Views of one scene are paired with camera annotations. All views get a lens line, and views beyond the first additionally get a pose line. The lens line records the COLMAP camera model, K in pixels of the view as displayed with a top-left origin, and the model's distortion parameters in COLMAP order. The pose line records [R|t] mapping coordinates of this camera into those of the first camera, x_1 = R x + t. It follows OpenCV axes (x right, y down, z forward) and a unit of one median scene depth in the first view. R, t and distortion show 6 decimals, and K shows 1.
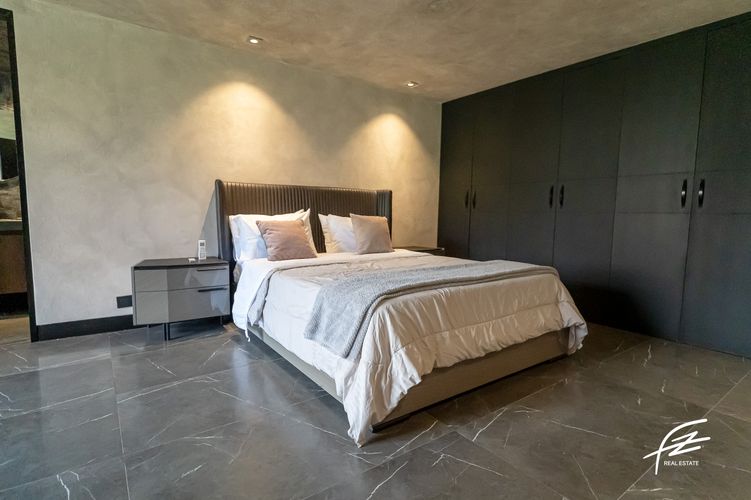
lens RADIAL K [[359.0, 0, 378.5], [0, 359.0, 246.9], [0, 0, 1]] dist [-0.003444, -0.000565]
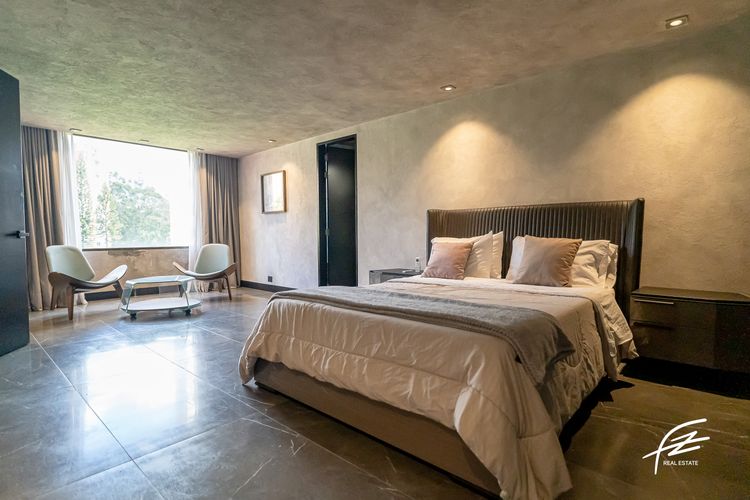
lens RADIAL K [[358.5, 0, 375.3], [0, 358.5, 253.0], [0, 0, 1]] dist [-0.003444, -0.000565]
pose [[0.273788, 0.032511, -0.961240, 0.763656], [-0.080596, 0.996689, 0.010754, -0.037577], [0.958407, 0.074528, 0.275502, 0.519374]]
